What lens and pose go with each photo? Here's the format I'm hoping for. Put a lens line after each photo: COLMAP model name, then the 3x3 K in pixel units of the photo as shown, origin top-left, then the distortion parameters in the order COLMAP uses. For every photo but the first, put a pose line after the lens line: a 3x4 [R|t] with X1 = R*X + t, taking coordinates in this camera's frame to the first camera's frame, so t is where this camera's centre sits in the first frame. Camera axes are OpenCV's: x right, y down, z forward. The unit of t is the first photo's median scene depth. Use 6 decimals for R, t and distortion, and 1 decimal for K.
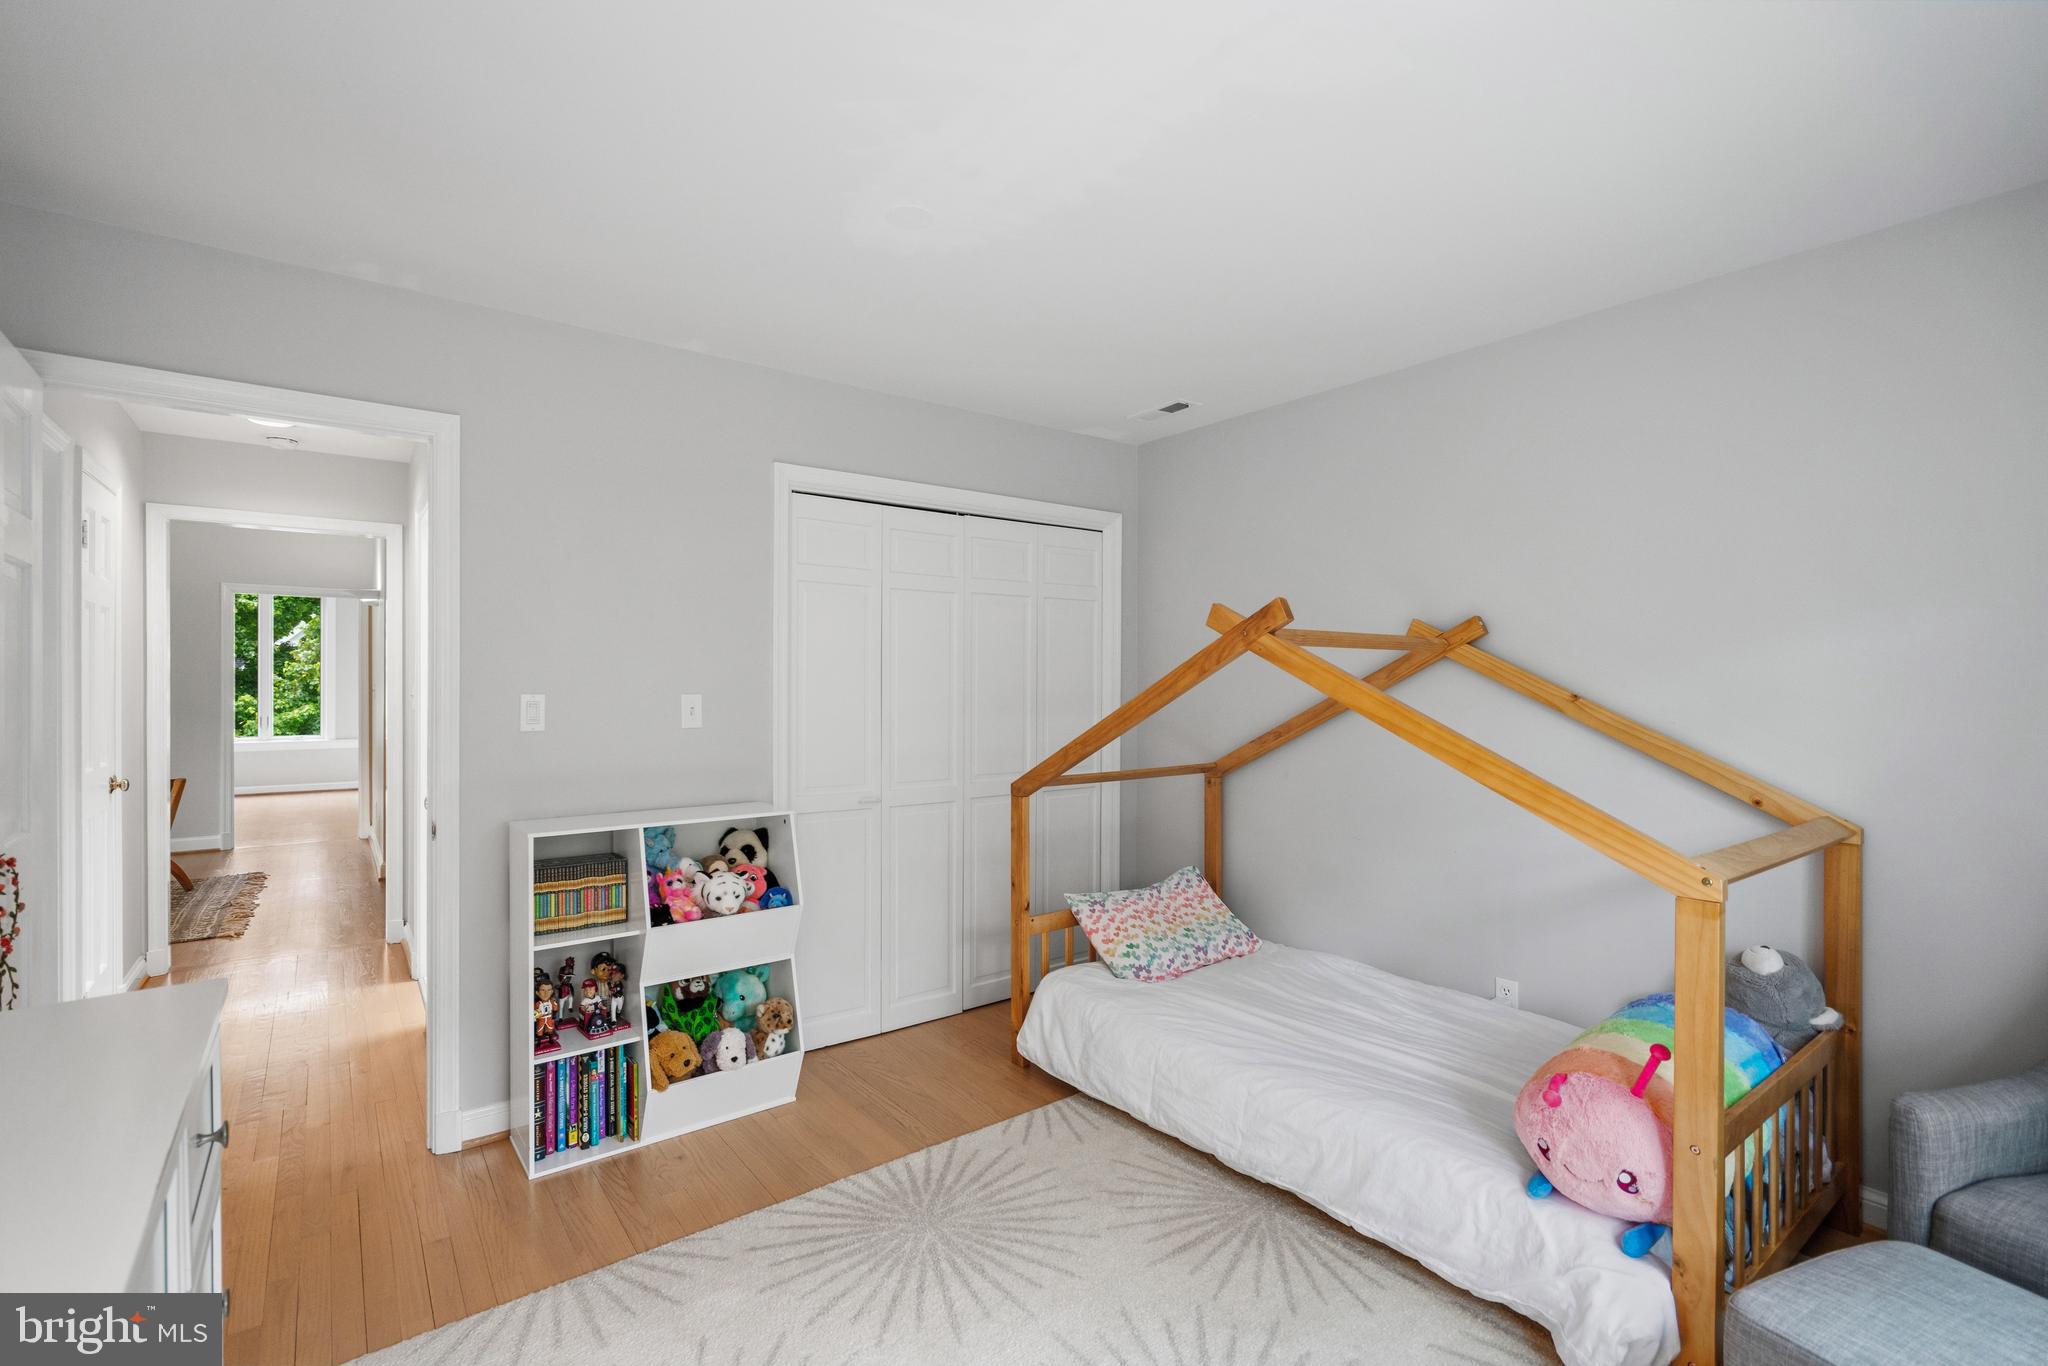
lens RADIAL K [[931.1, 0, 1020.0], [0, 931.1, 683.2], [0, 0, 1]] dist [-0.012919, 0.006957]
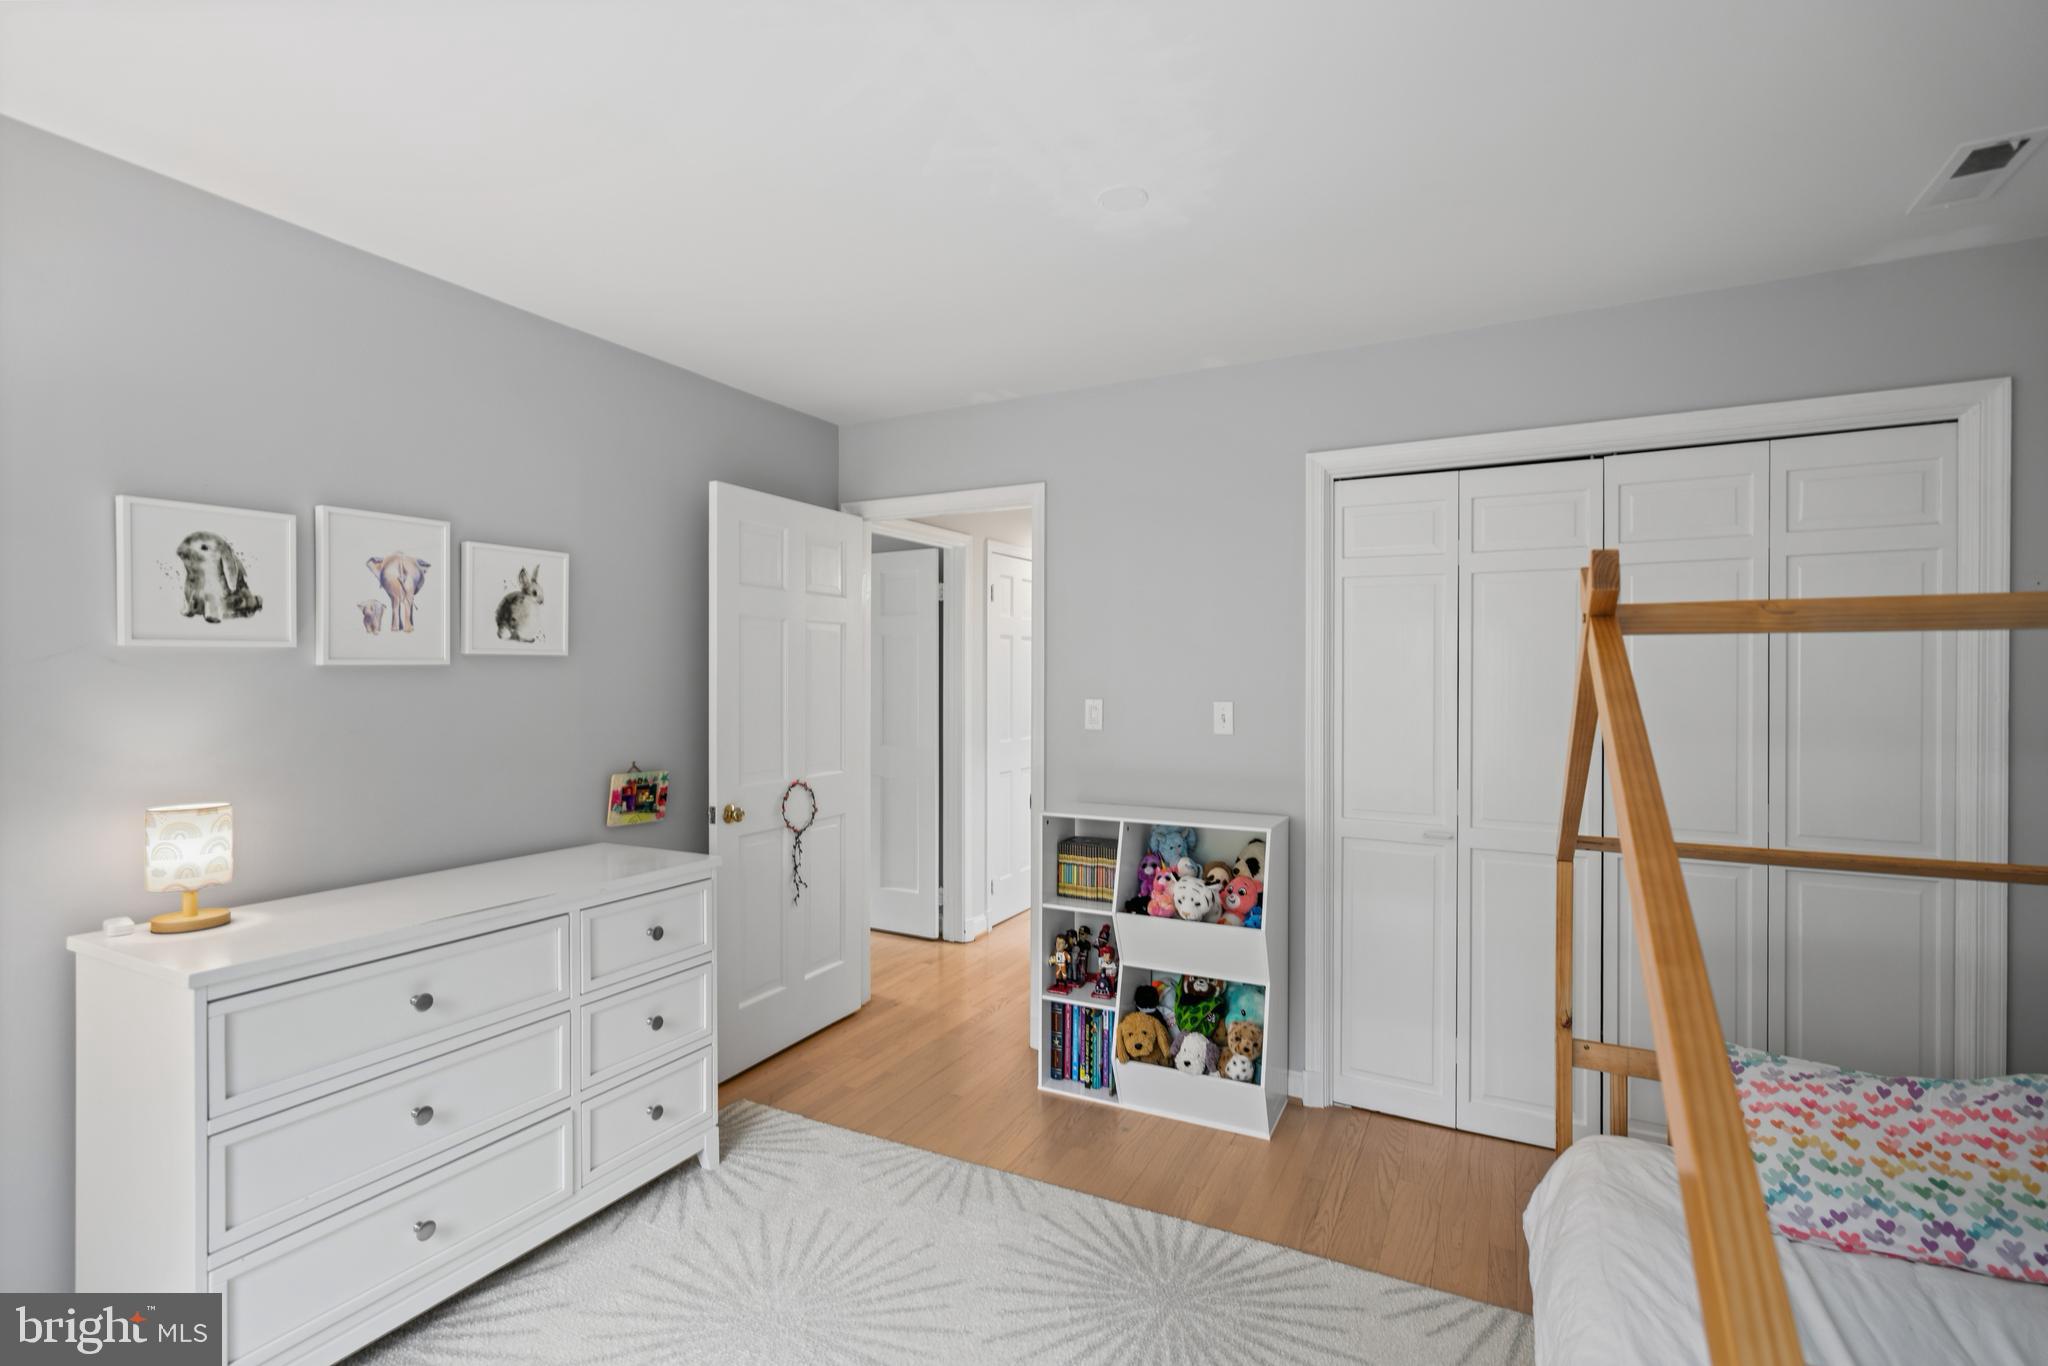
lens RADIAL K [[931.1, 0, 1021.2], [0, 931.1, 683.6], [0, 0, 1]] dist [-0.012919, 0.006957]
pose [[0.418954, 0.002423, -0.908004, 0.532763], [-0.004101, 0.999991, 0.000776, -0.009282], [0.907998, 0.003399, 0.418960, 0.408149]]
